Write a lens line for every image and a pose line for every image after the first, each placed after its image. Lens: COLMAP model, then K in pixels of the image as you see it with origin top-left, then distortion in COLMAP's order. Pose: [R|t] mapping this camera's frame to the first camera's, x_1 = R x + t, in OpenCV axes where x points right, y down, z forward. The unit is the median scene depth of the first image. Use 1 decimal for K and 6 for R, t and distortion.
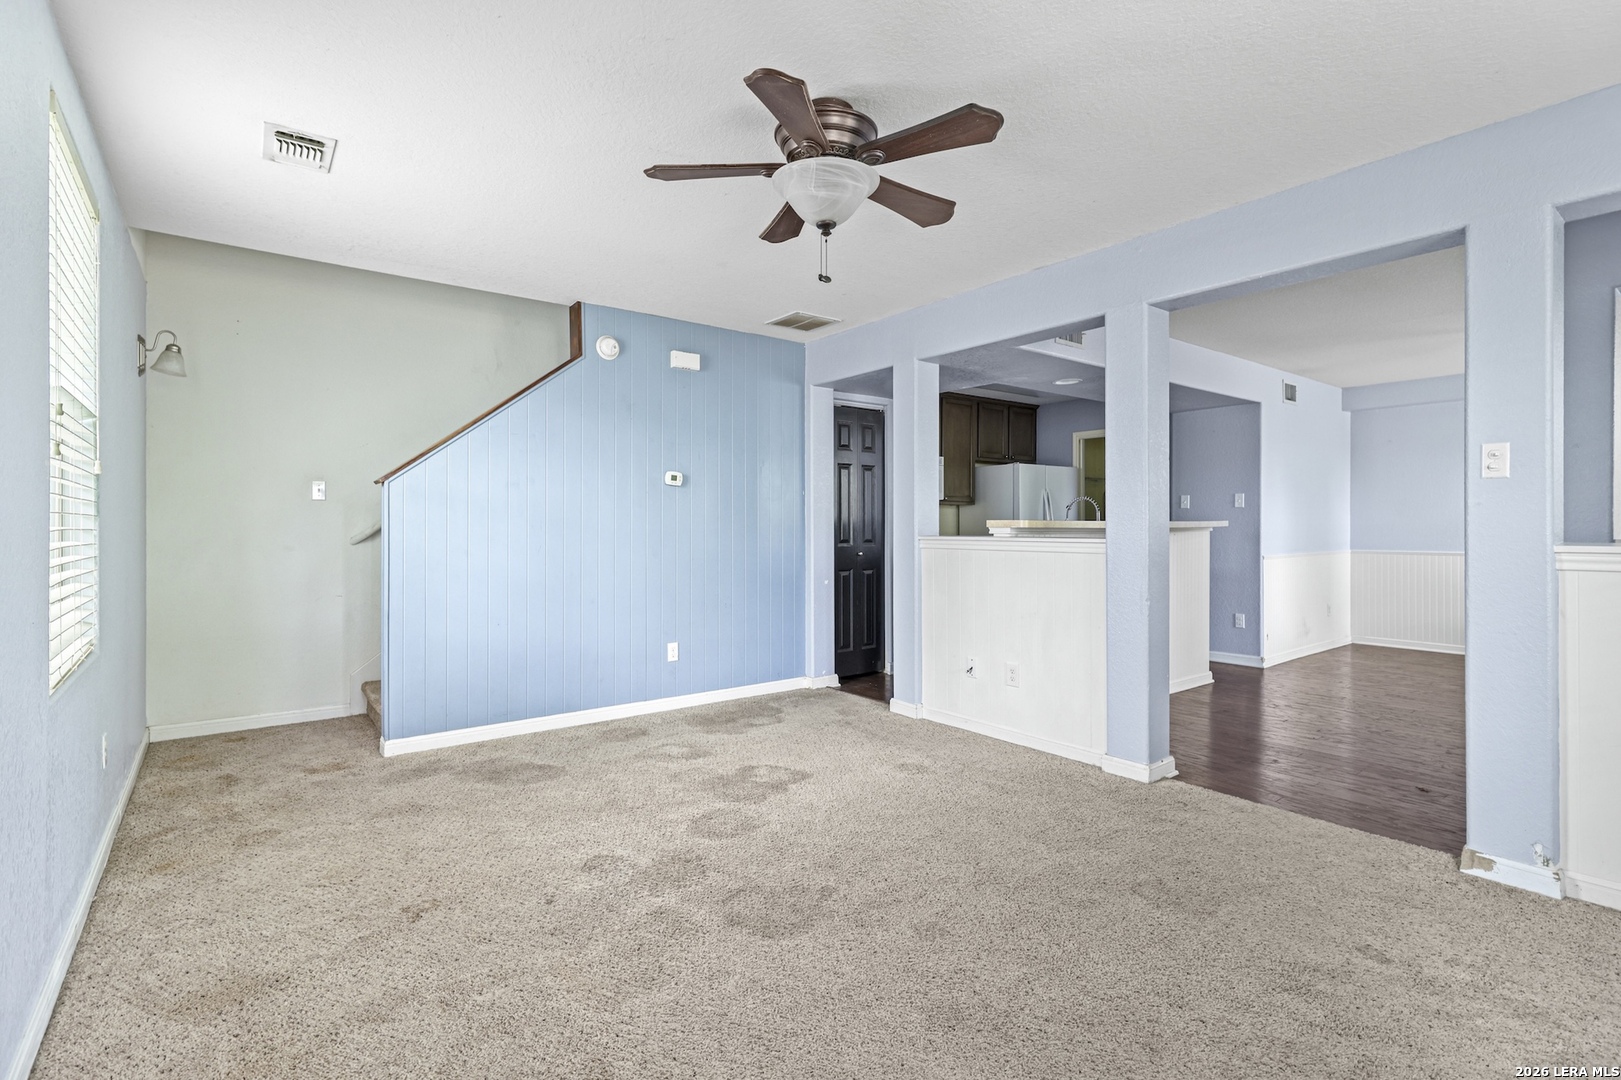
lens RADIAL K [[752.7, 0, 809.2], [0, 752.7, 523.4], [0, 0, 1]] dist [0.004959, -0.002133]
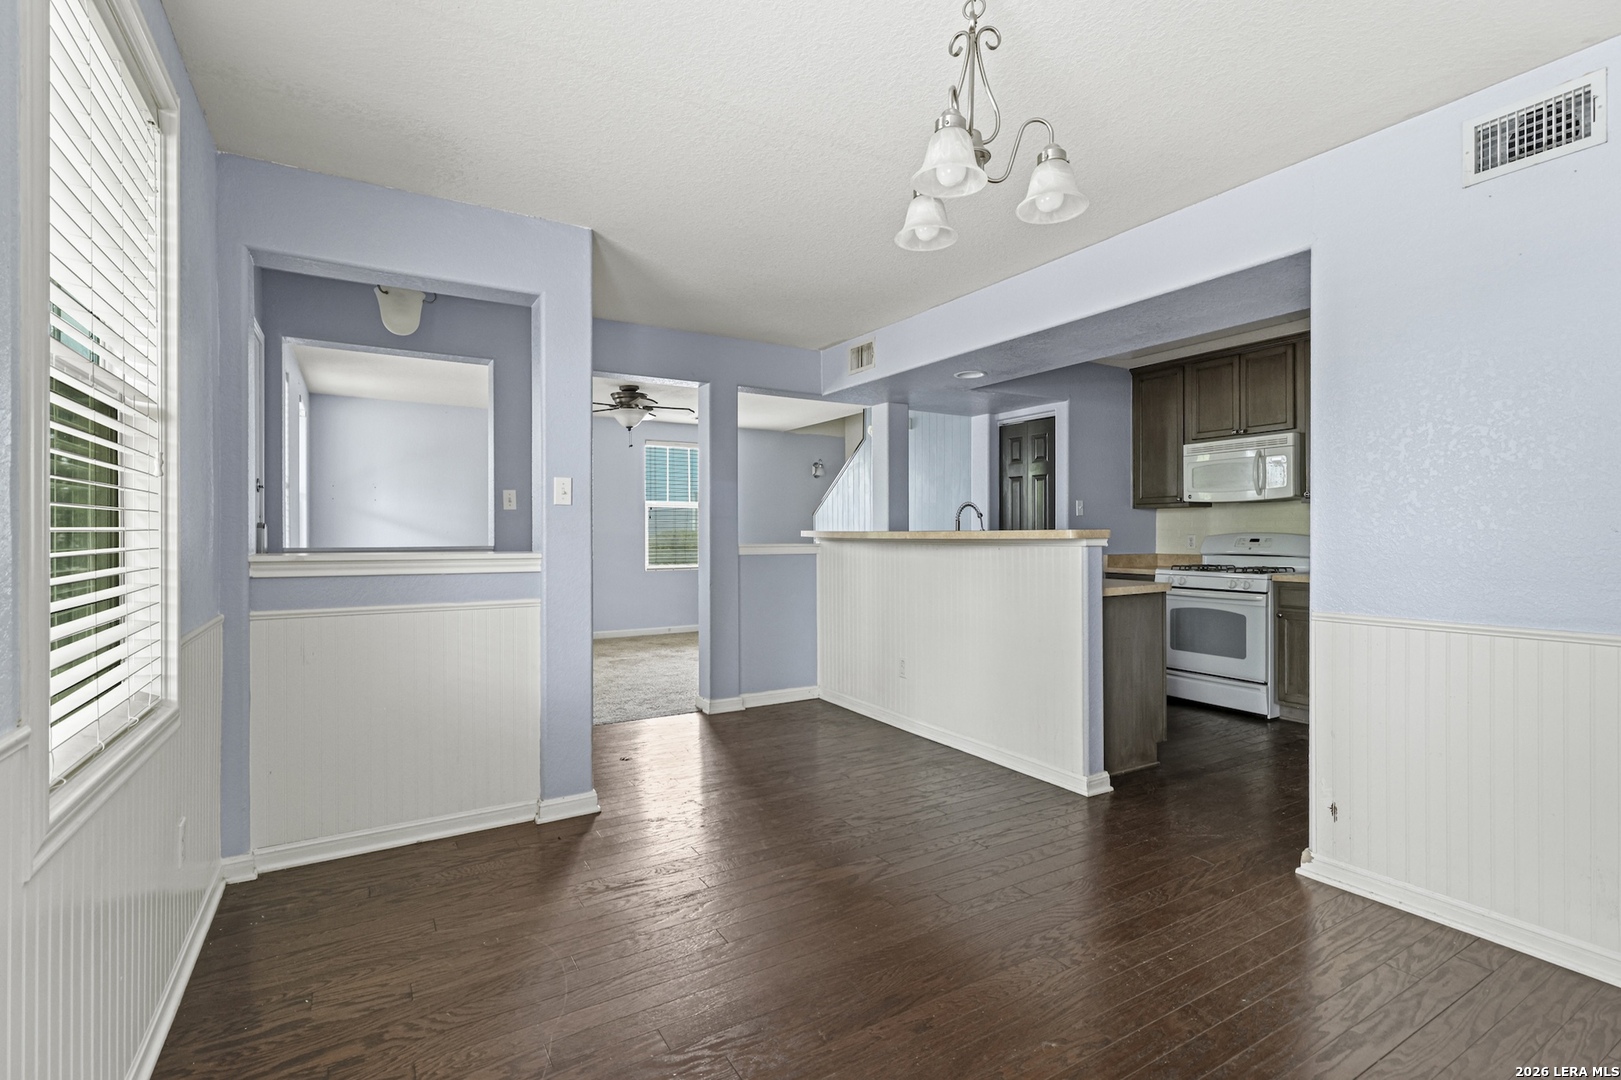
lens RADIAL K [[752.7, 0, 808.7], [0, 752.7, 541.5], [0, 0, 1]] dist [0.004959, -0.002133]
pose [[-0.116750, 0.001681, -0.993160, 1.674057], [-0.000037, 0.999999, 0.001697, 0.008676], [0.993161, 0.000235, -0.116750, 1.303525]]
